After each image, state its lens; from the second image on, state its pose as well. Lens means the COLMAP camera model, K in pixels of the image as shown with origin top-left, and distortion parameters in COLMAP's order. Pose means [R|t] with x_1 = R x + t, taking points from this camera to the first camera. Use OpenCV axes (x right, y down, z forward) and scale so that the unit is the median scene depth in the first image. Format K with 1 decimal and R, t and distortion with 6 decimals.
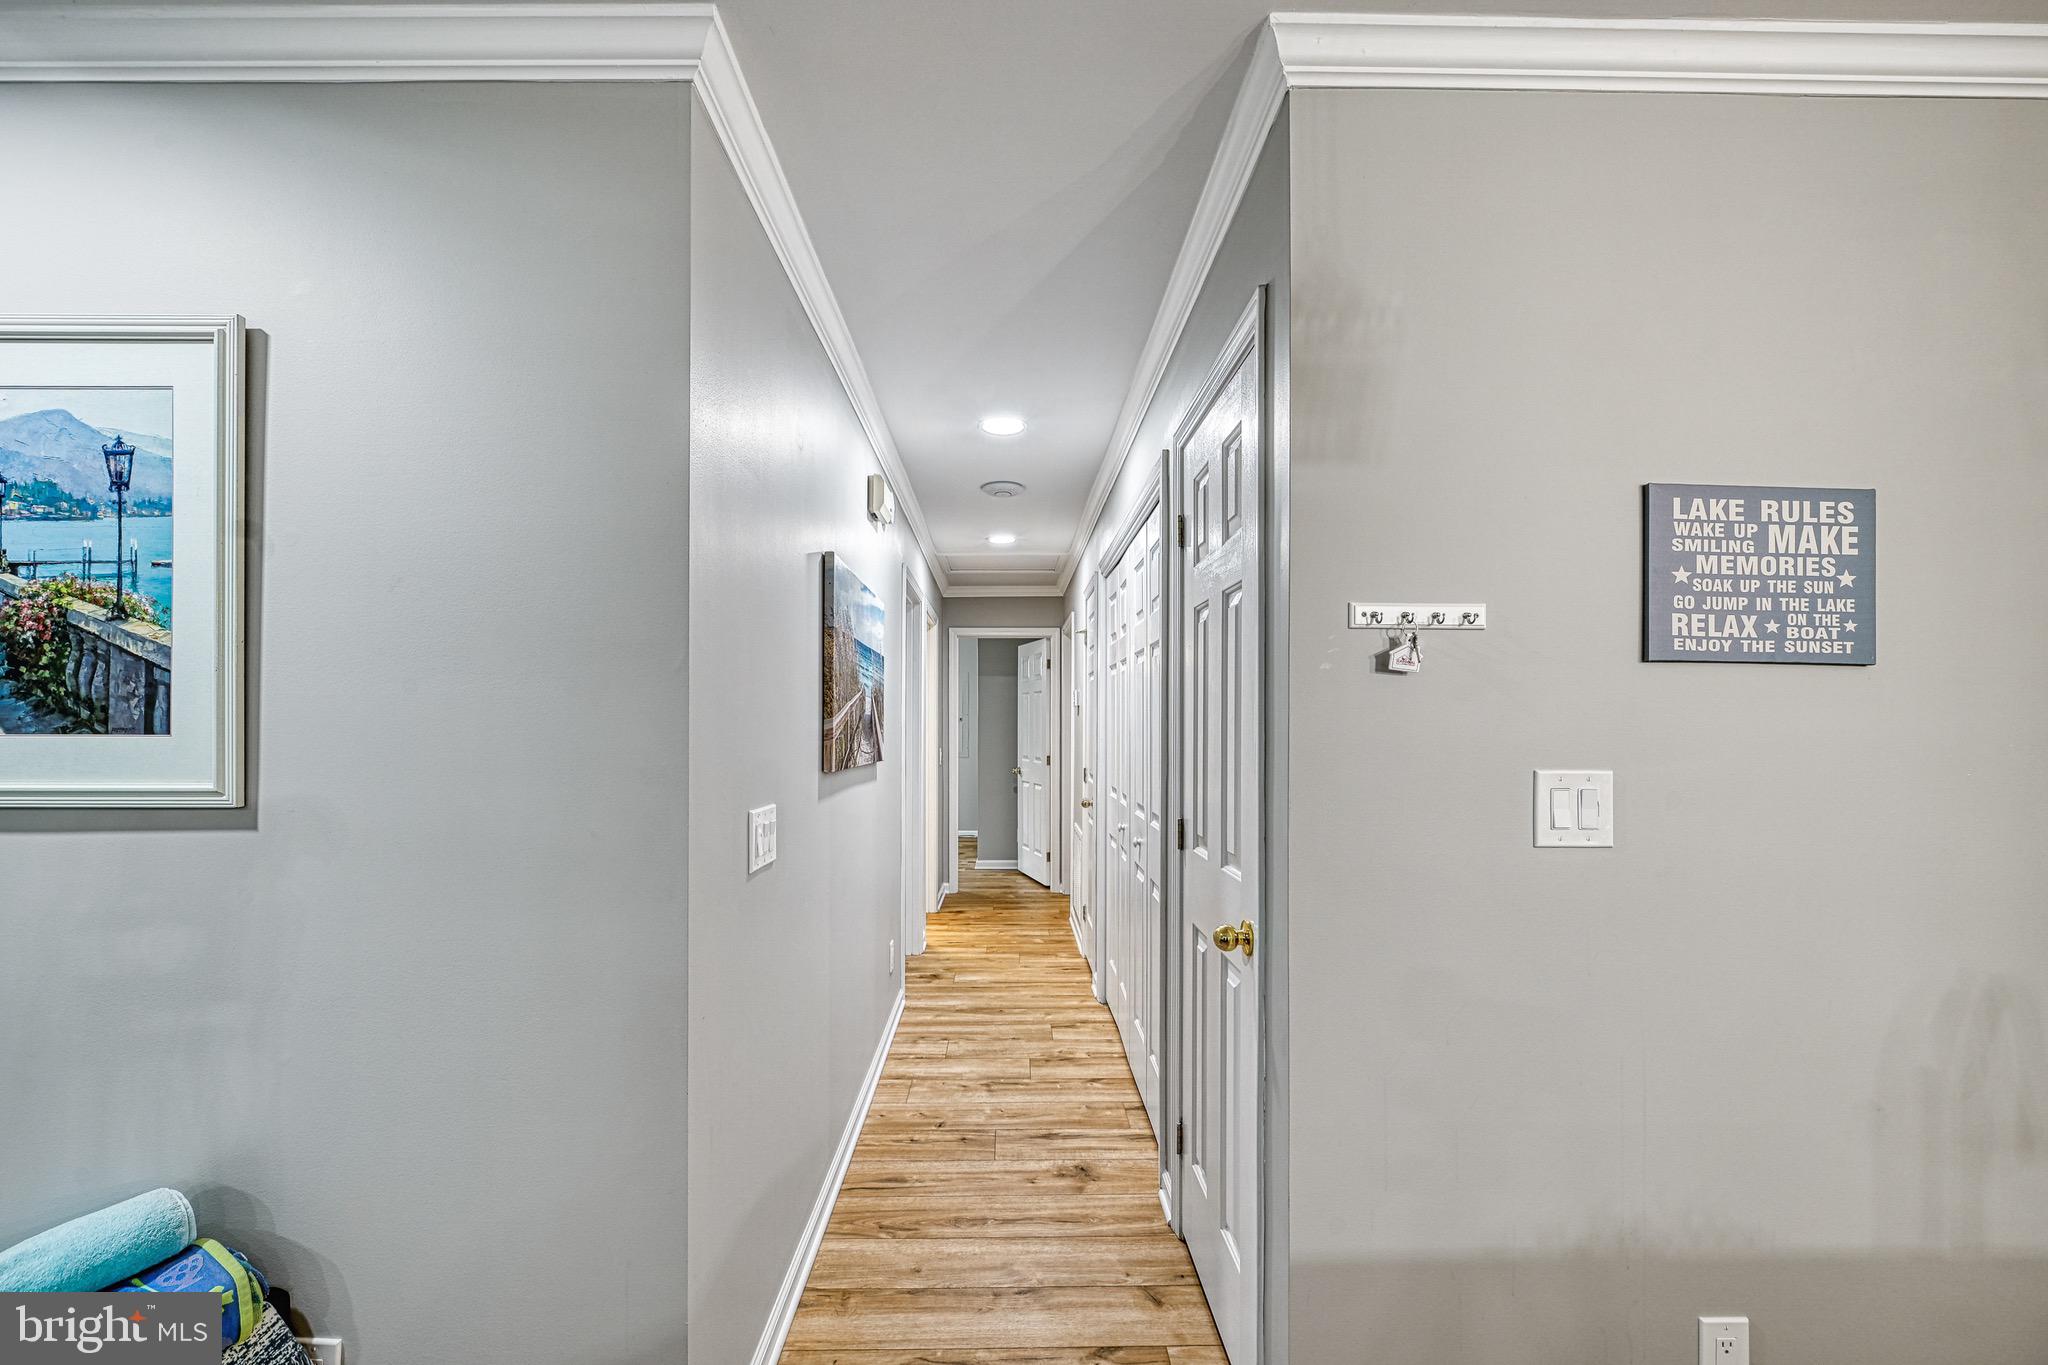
lens RADIAL K [[814.4, 0, 1034.2], [0, 814.4, 714.9], [0, 0, 1]] dist [-0.003853, 0.000113]
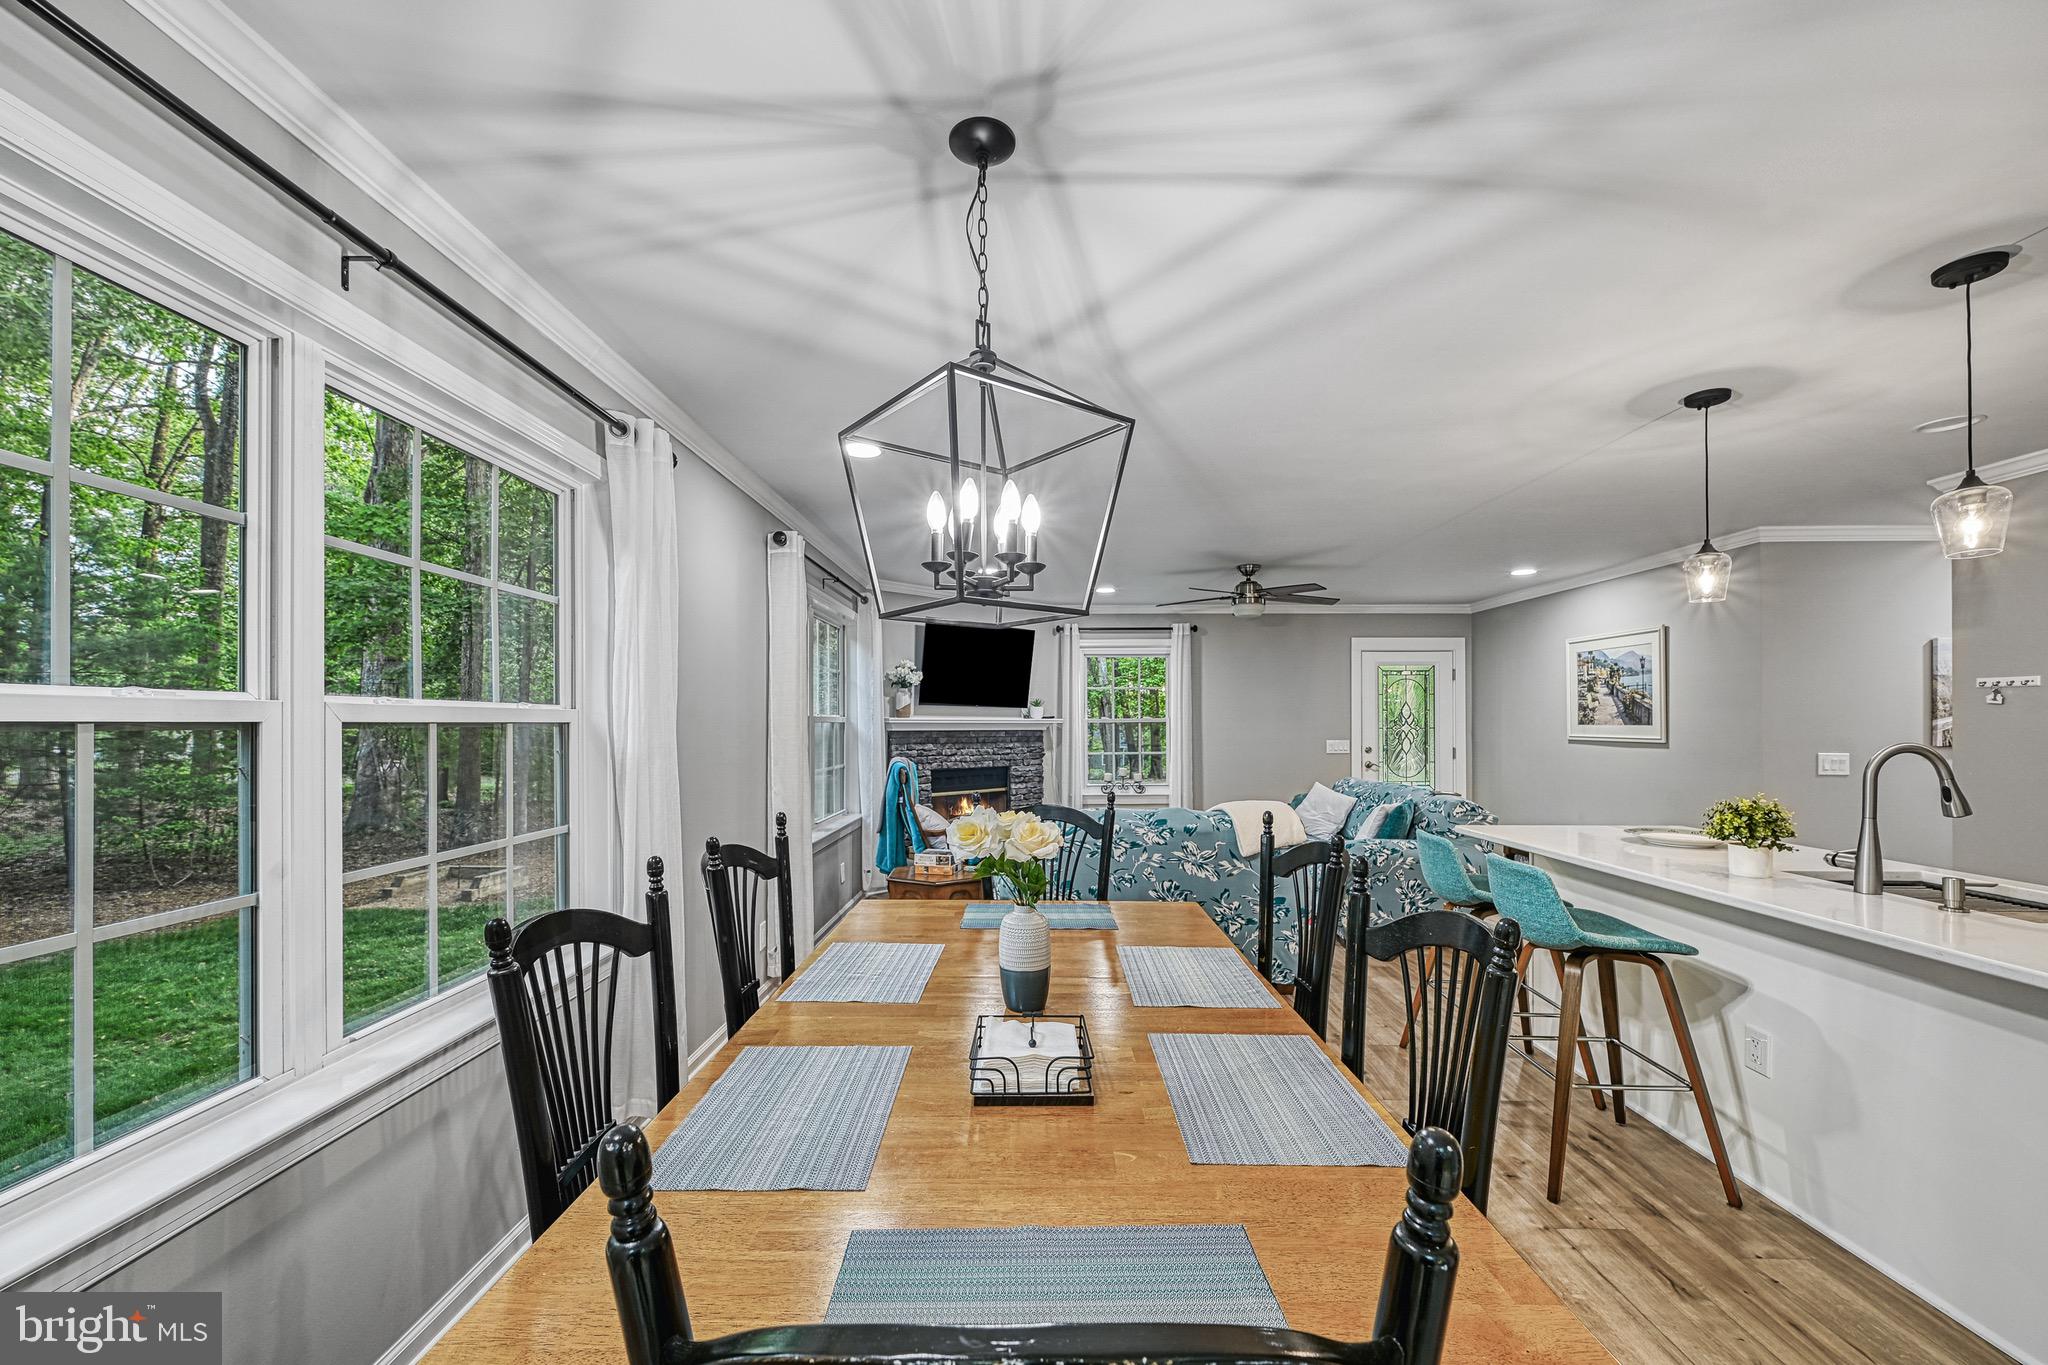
lens RADIAL K [[814.4, 0, 1015.2], [0, 814.4, 716.9], [0, 0, 1]] dist [-0.003853, 0.000113]
pose [[-0.034327, -0.007443, -0.999383, 3.207725], [0.012424, 0.999892, -0.007874, -0.027214], [0.999333, -0.012687, -0.034231, -2.124622]]
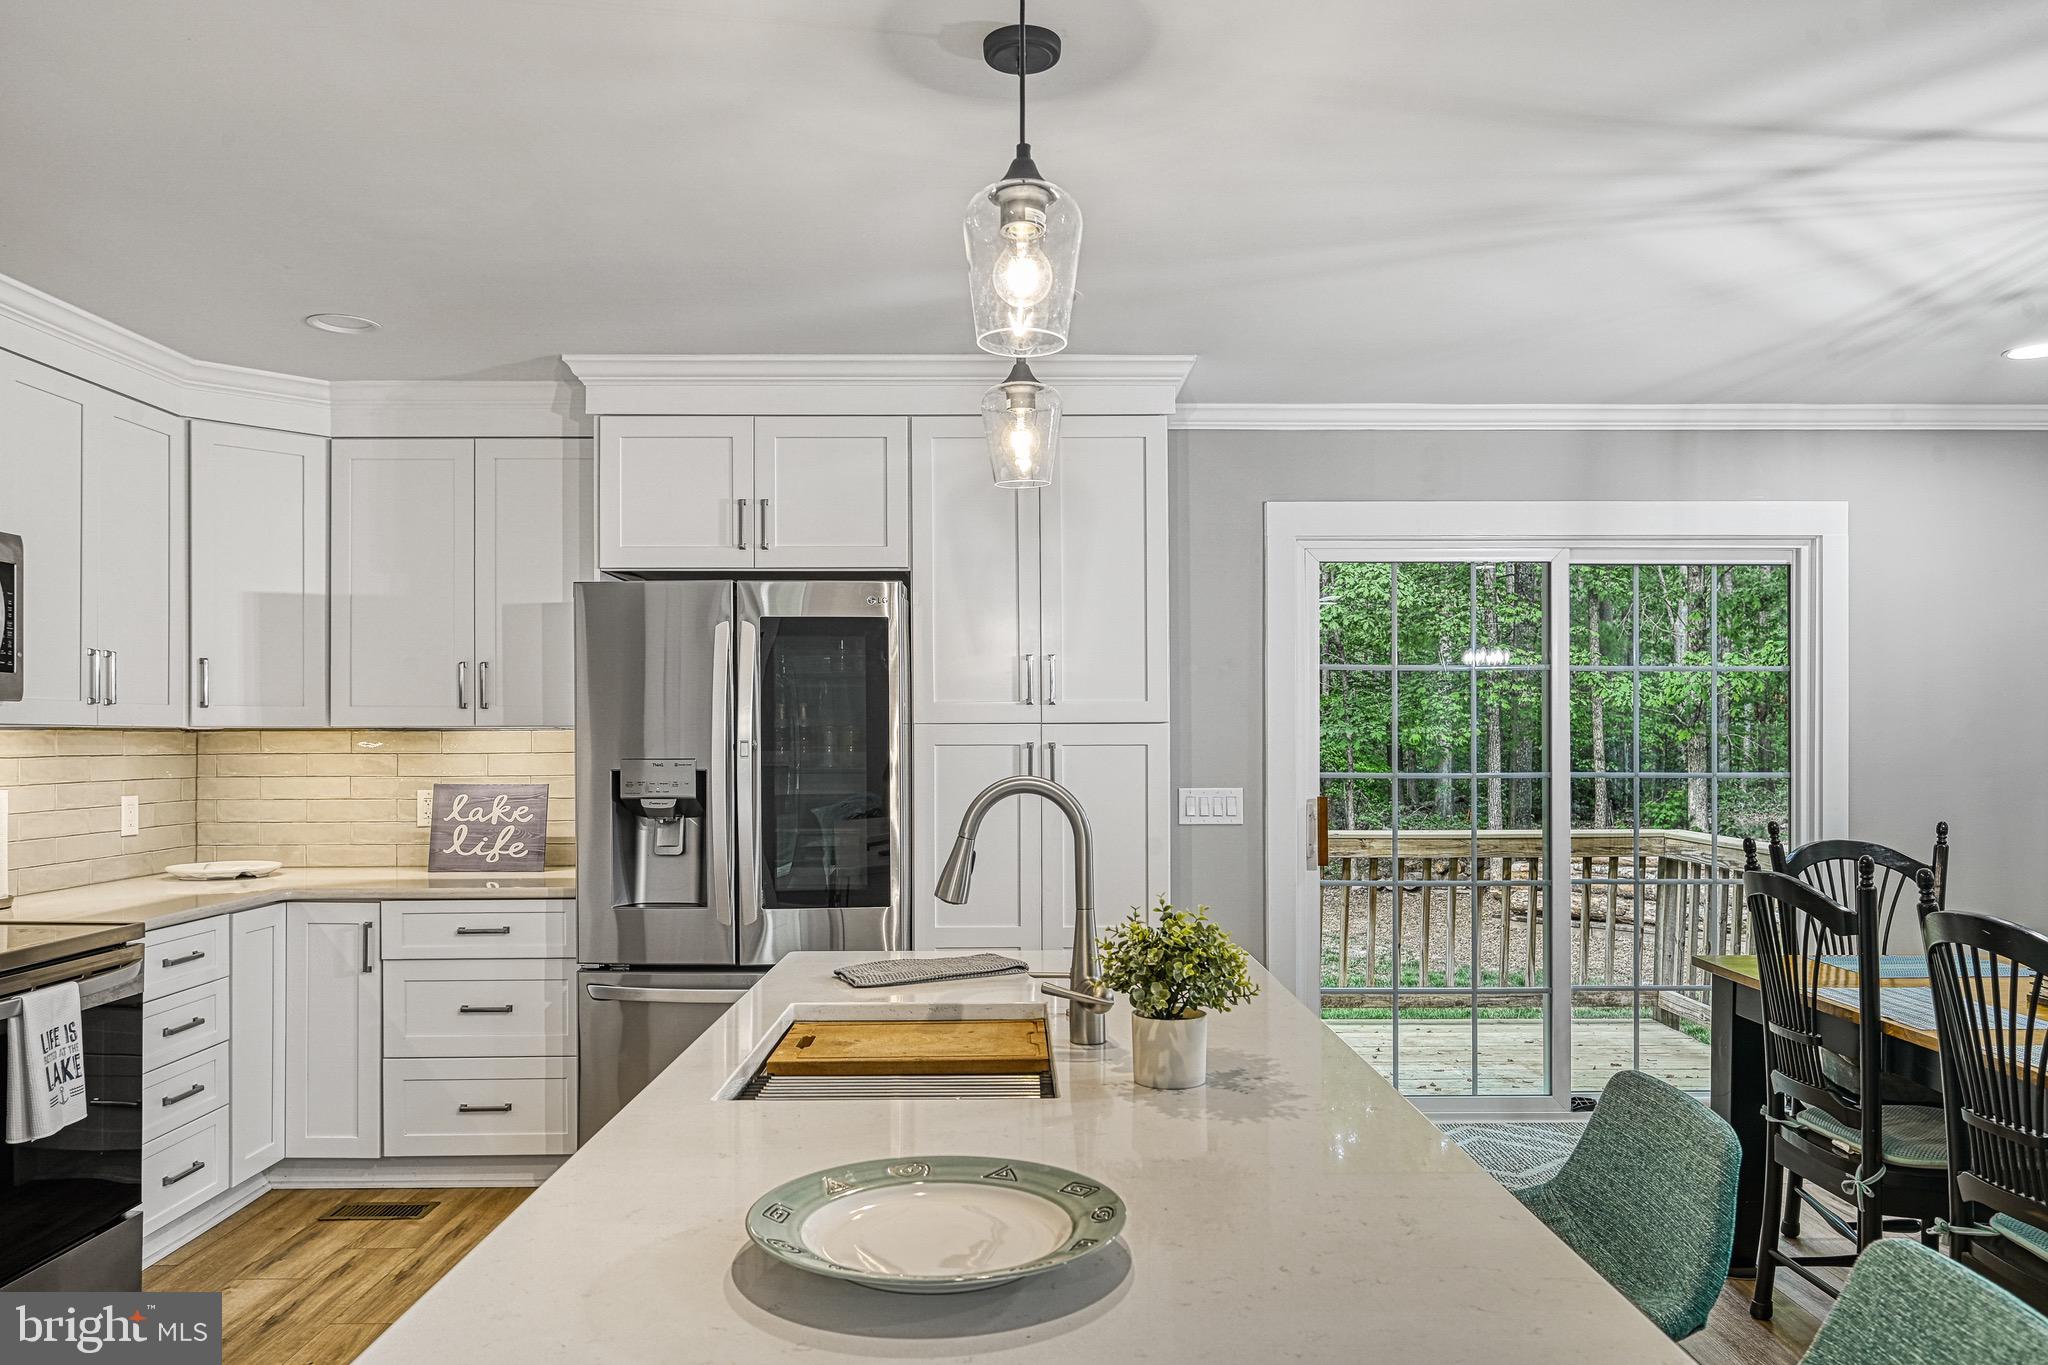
lens RADIAL K [[1394.3, 0, 1036.8], [0, 1394.3, 733.8], [0, 0, 1]] dist [-0.002060, 0.003478]
pose [[-0.002692, -0.000783, 0.999996, 0.001505], [-0.010382, 0.999946, 0.000755, -0.015075], [-0.999942, -0.010380, -0.002700, -0.442635]]
